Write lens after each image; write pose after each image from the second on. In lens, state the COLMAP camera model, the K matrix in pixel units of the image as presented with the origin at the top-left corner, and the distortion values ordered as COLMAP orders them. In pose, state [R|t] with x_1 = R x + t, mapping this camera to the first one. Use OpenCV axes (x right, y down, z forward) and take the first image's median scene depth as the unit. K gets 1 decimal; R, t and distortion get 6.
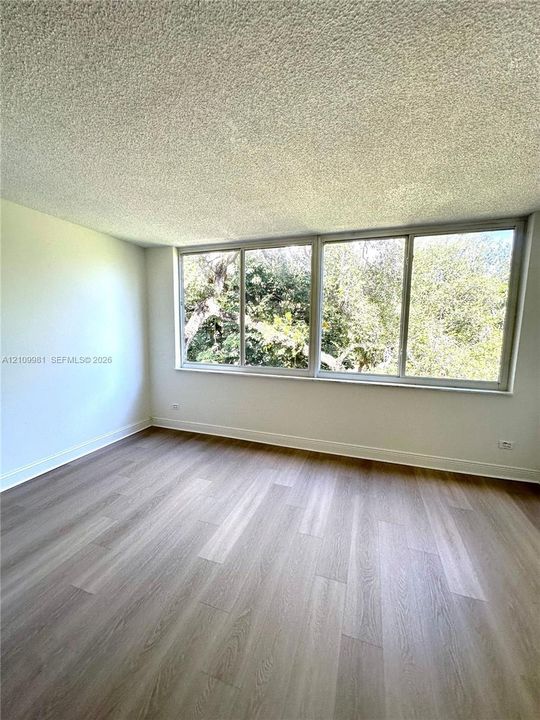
lens RADIAL K [[290.3, 0, 270.0], [0, 290.3, 360.0], [0, 0, 1]] dist [-0.004929, 0.000397]
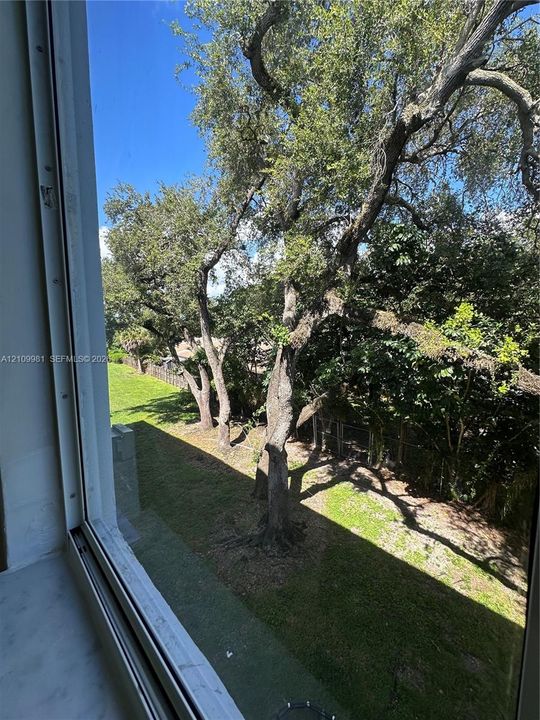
lens RADIAL K [[290.3, 0, 270.0], [0, 290.3, 360.0], [0, 0, 1]] dist [-0.004929, 0.000397]
pose [[0.906424, 0.031401, -0.421200, -0.038938], [-0.039358, 0.999173, -0.010210, -0.031640], [0.420531, 0.025832, 0.906910, 0.284689]]
